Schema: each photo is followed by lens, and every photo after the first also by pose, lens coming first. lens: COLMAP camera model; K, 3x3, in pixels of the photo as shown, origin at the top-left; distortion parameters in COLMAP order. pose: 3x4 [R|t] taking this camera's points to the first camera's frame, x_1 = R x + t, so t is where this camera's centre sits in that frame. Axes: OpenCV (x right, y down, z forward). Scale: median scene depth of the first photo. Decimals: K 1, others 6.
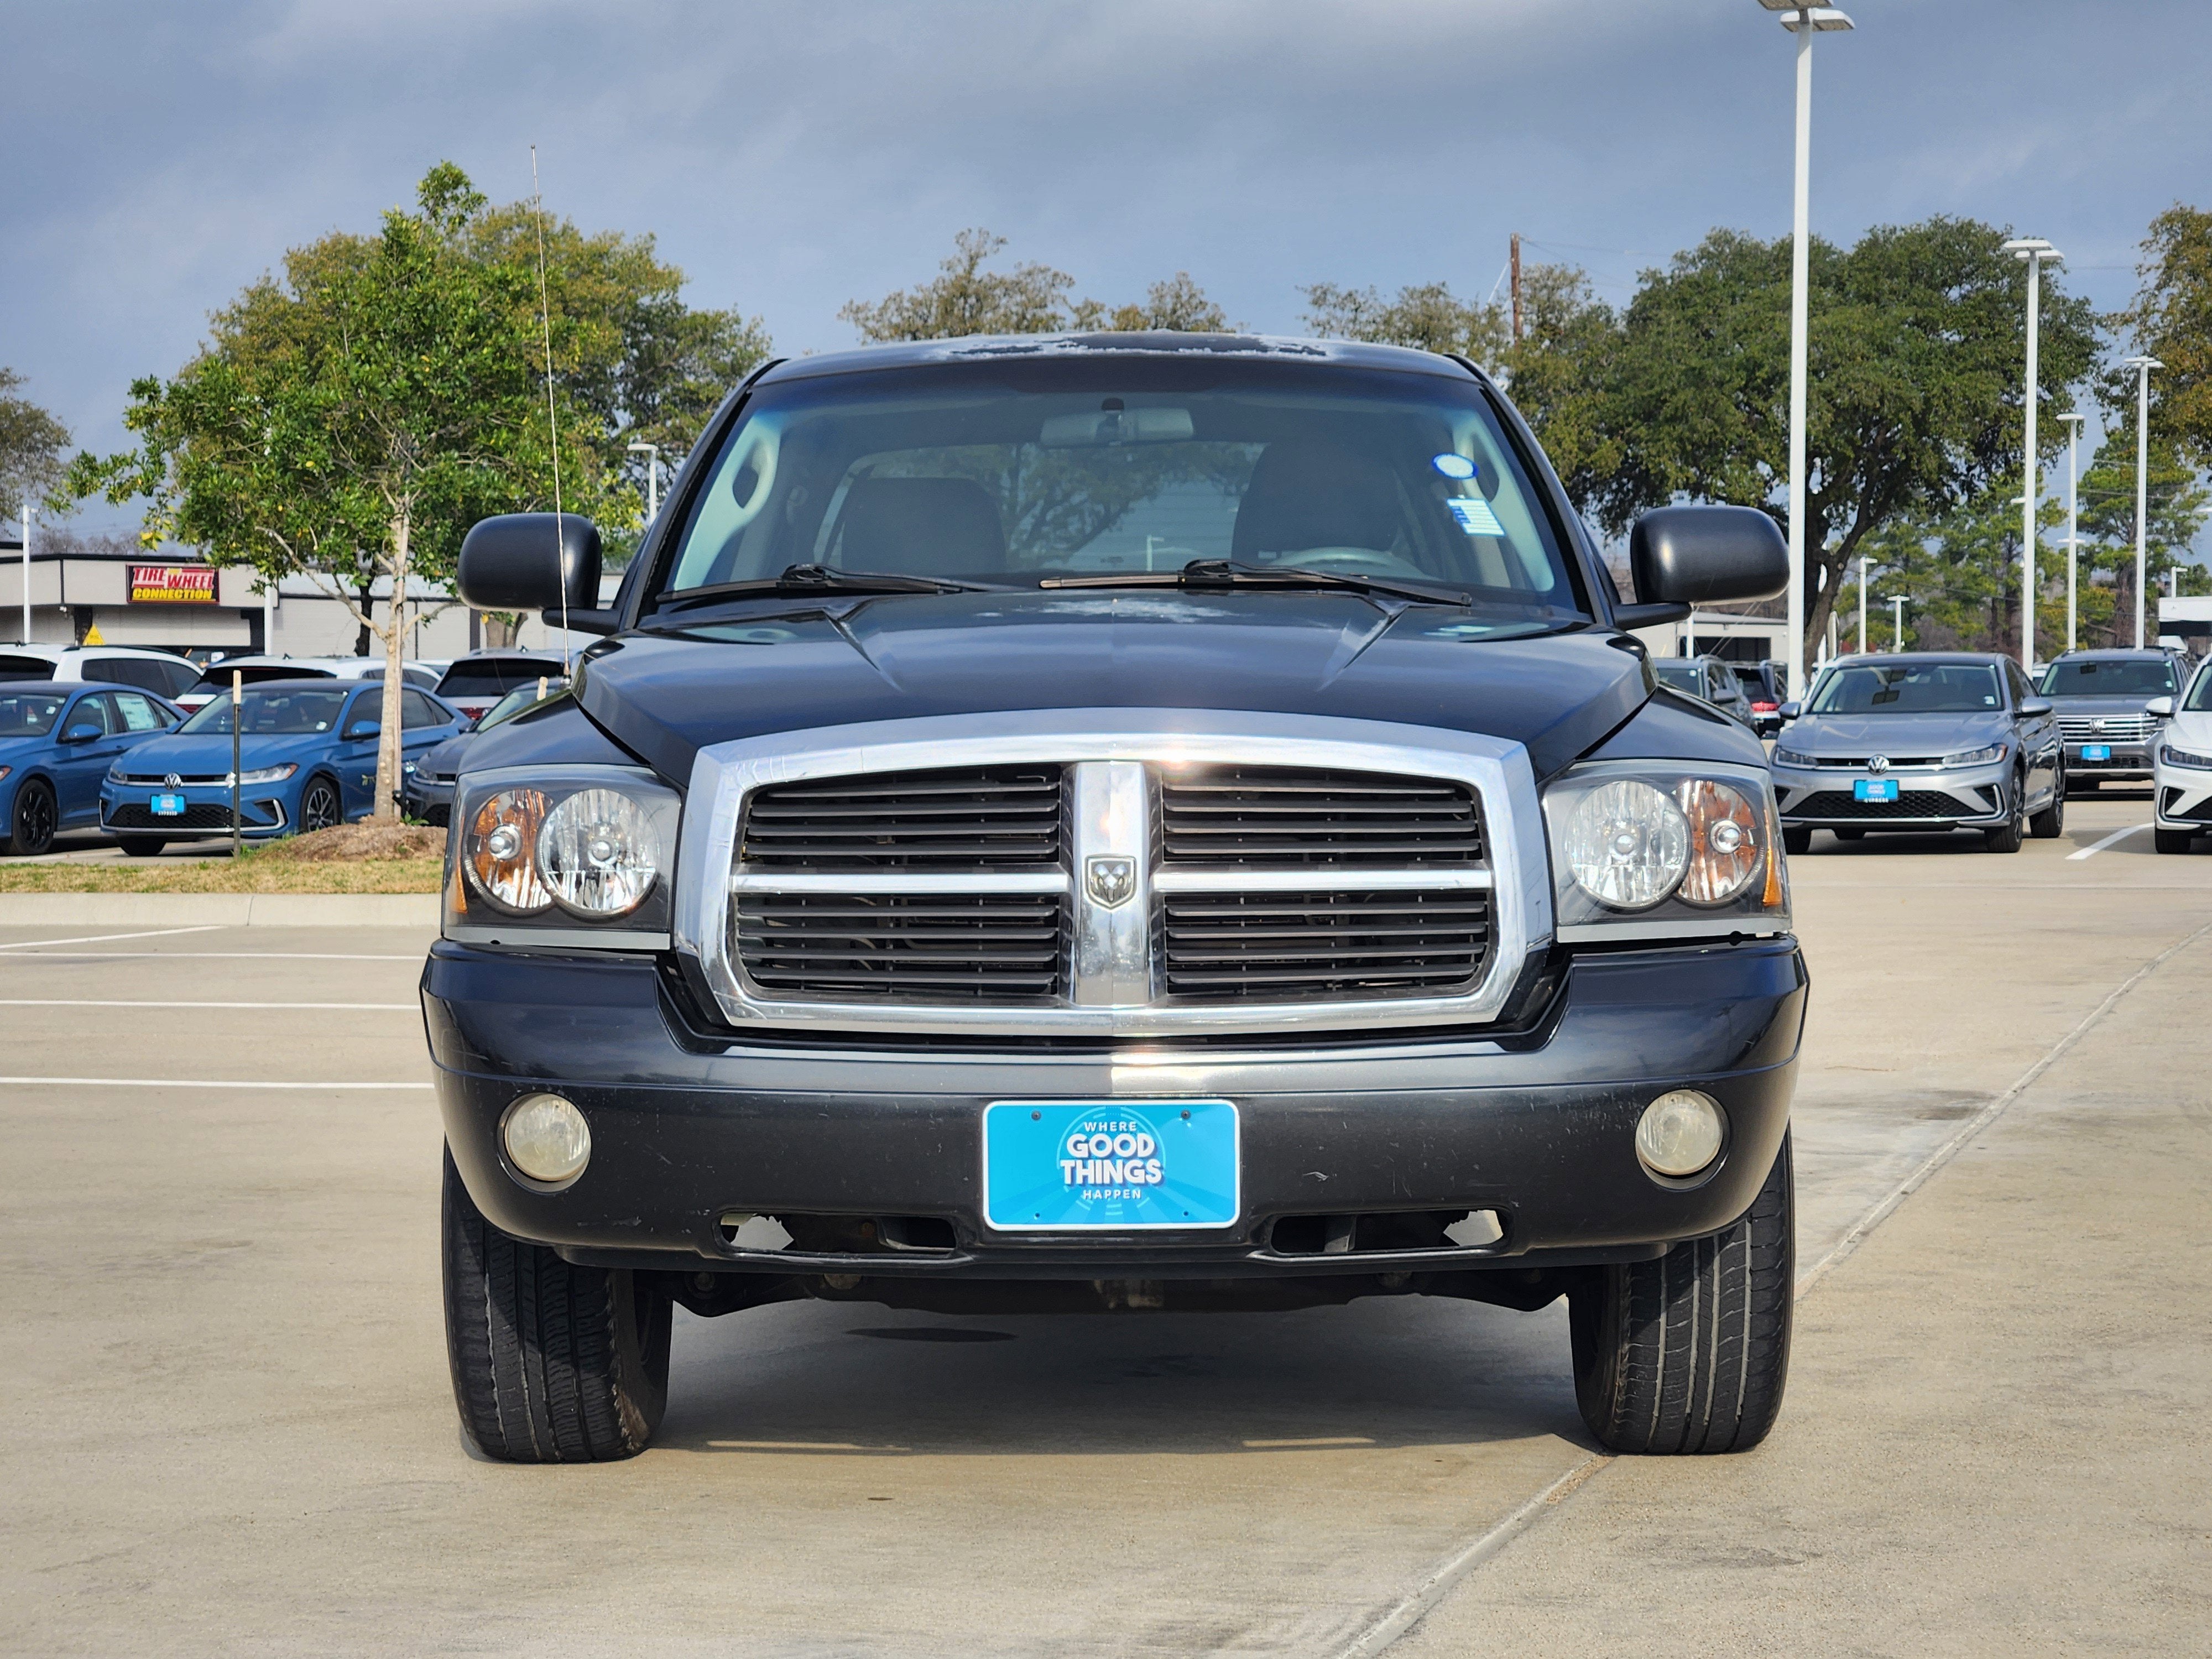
lens RADIAL K [[4070.0, 0, 1106.0], [0, 4070.0, 829.5], [0, 0, 1]] dist [-0.098278, 0.808669]
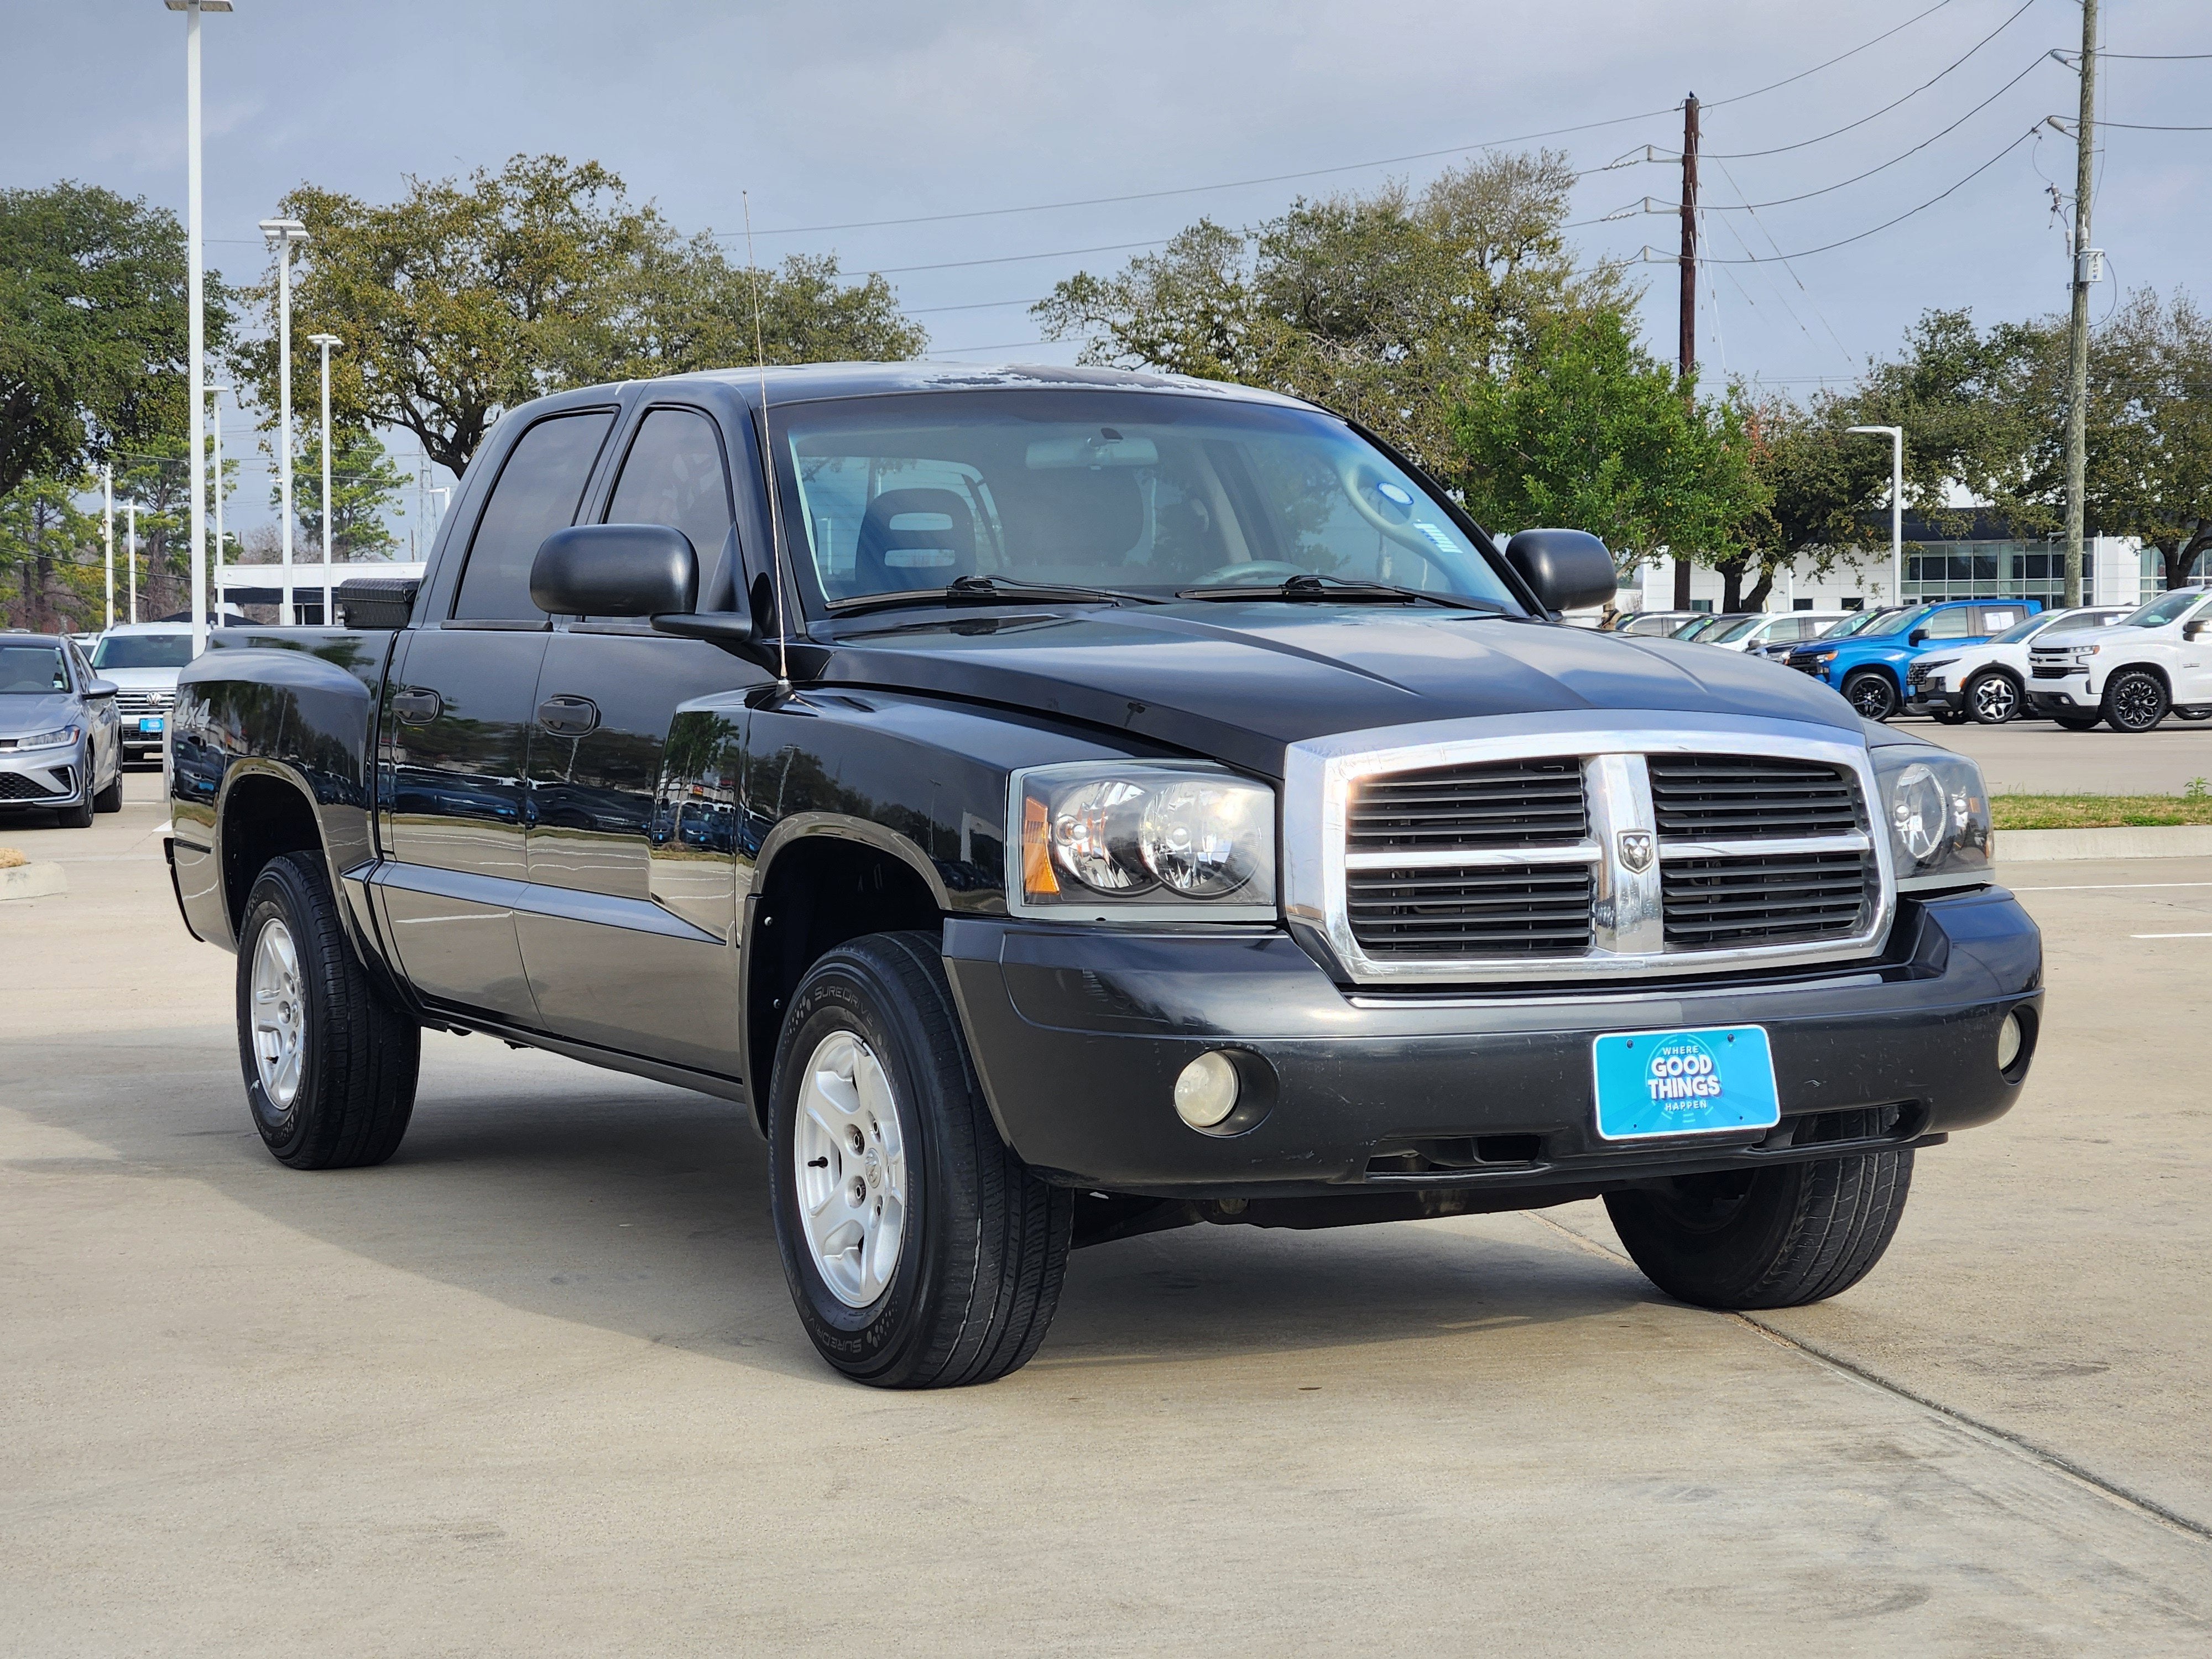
lens RADIAL K [[4070.0, 0, 1106.0], [0, 4070.0, 829.5], [0, 0, 1]] dist [-0.098278, 0.808669]
pose [[0.877222, -0.021509, 0.479604, -0.111651], [0.017173, 0.999762, 0.013425, -0.001974], [-0.479779, -0.003541, 0.877382, 0.001184]]
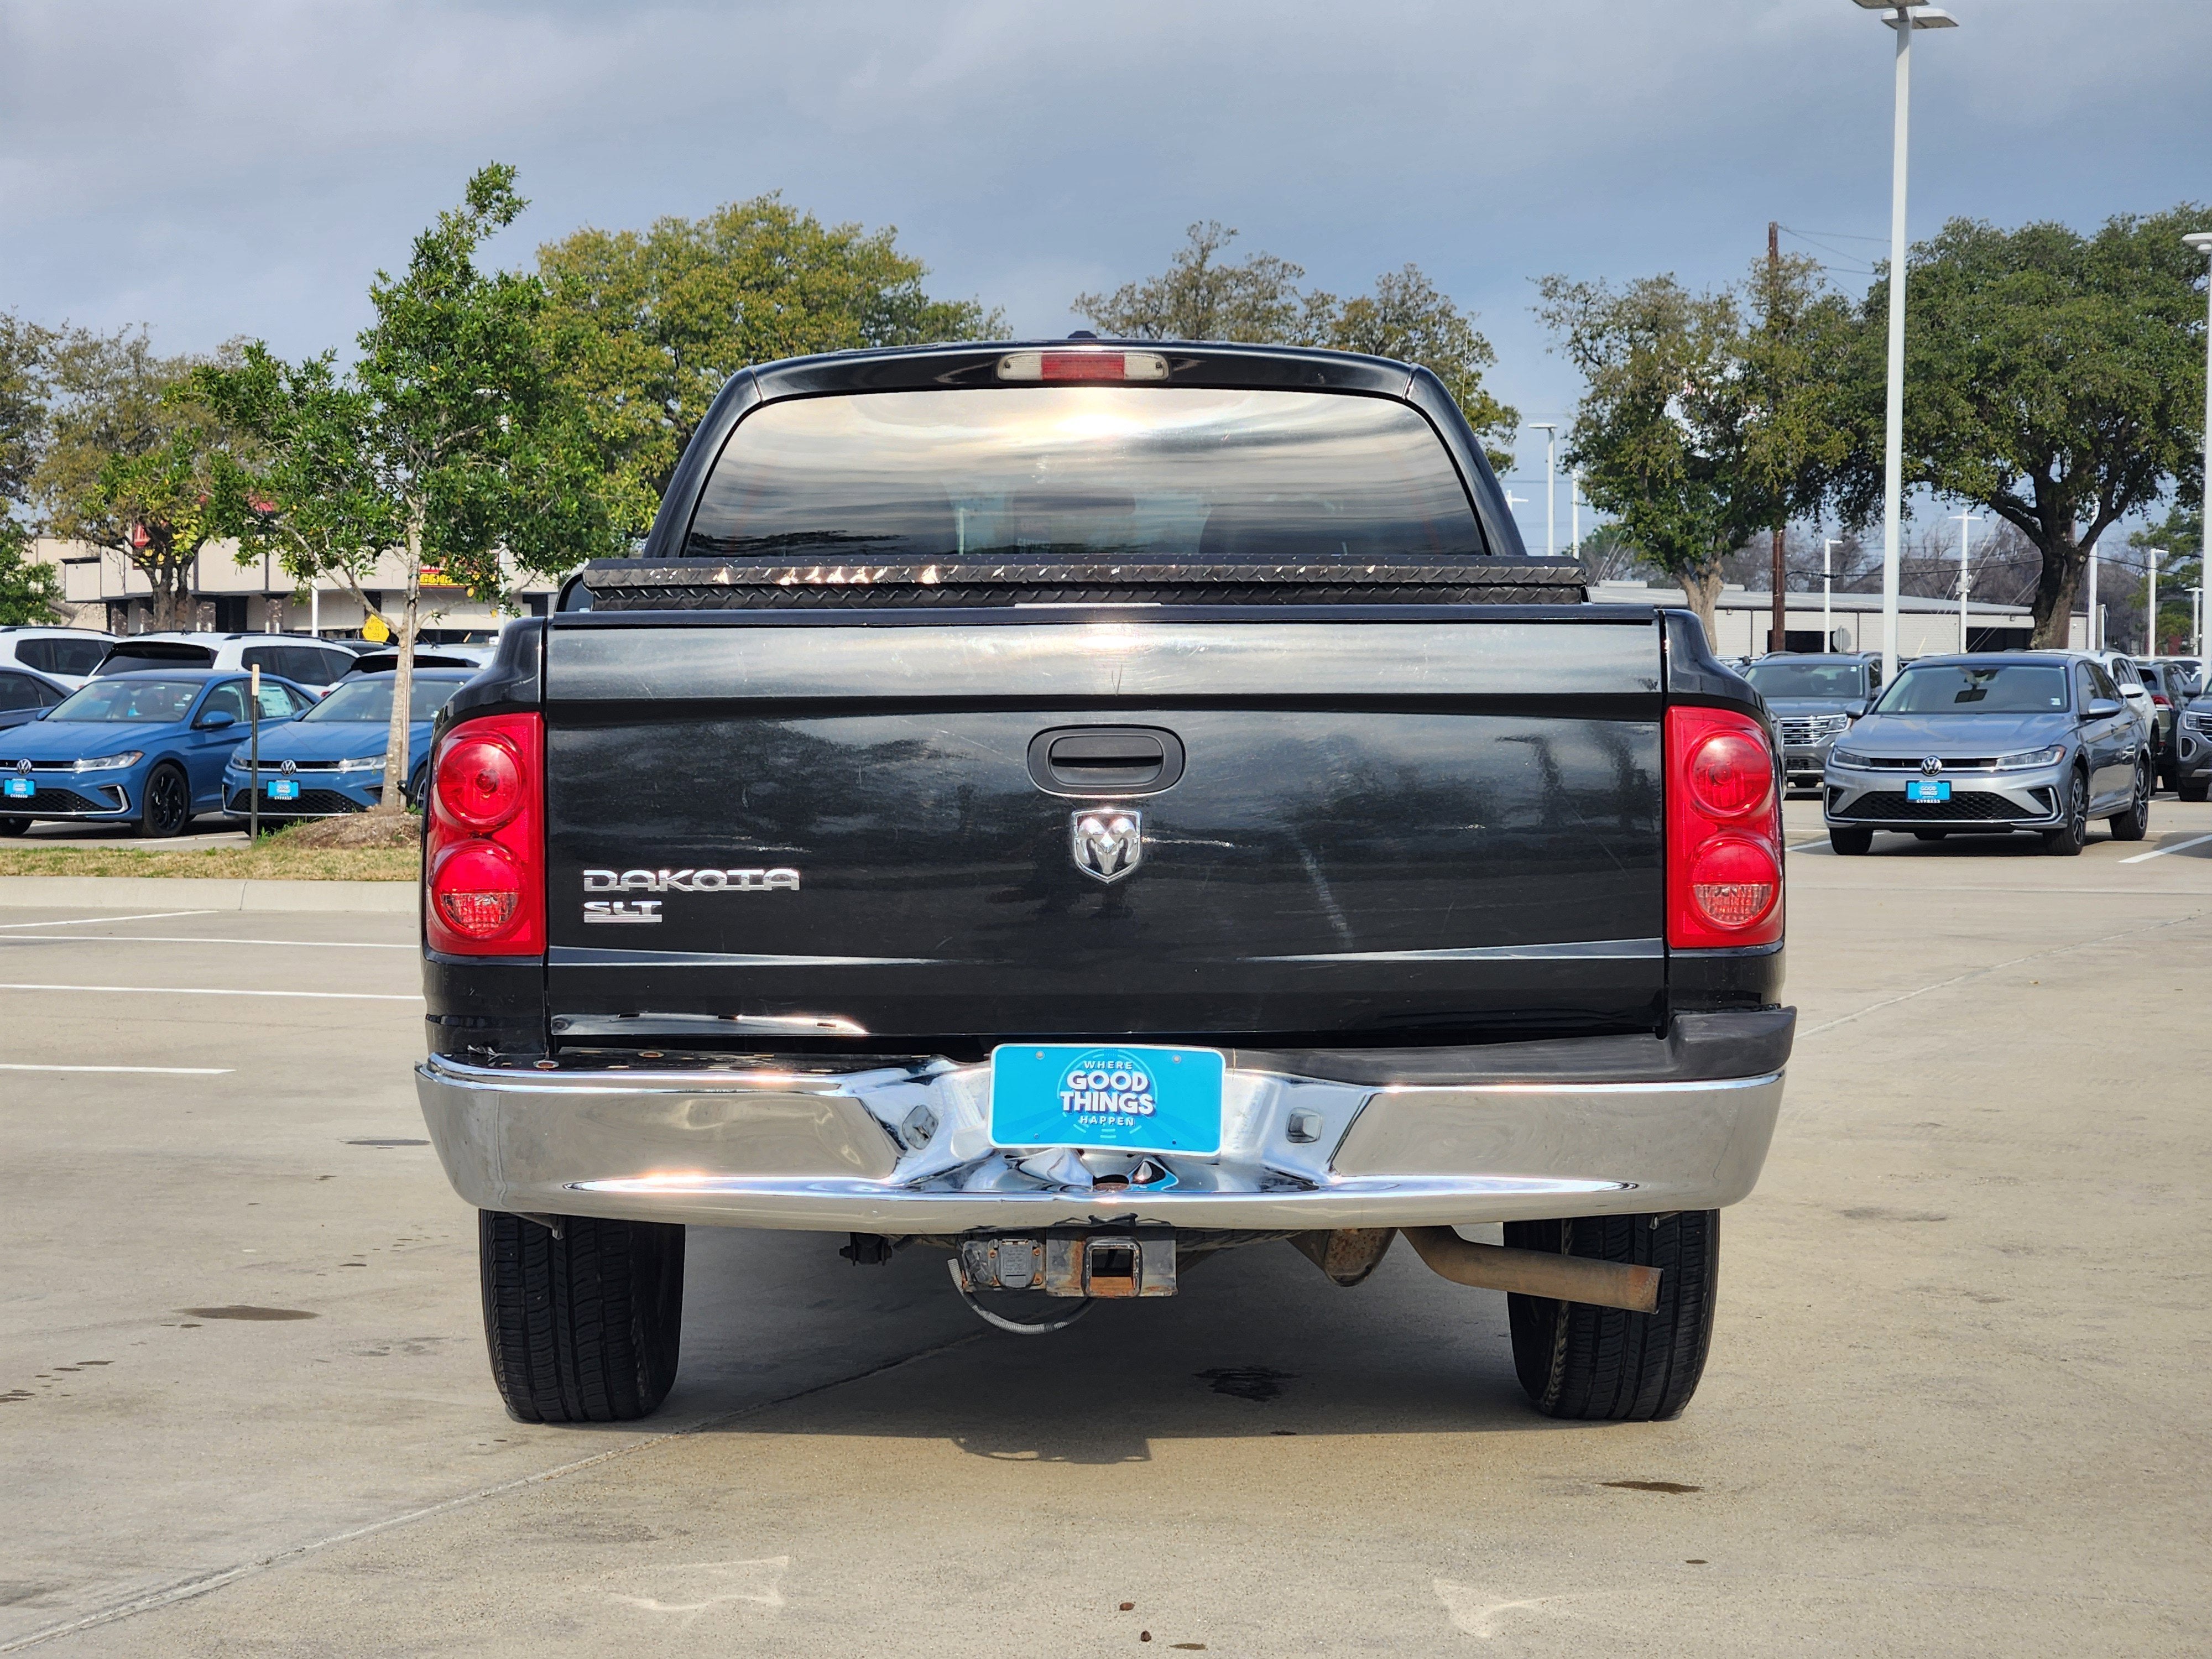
lens RADIAL K [[4070.0, 0, 1106.0], [0, 4070.0, 829.5], [0, 0, 1]] dist [-0.098278, 0.808669]
pose [[0.996389, 0.009485, -0.084371, 0.059834], [-0.009166, 0.999949, 0.004170, -0.002072], [0.084406, -0.003381, 0.996426, -0.011305]]
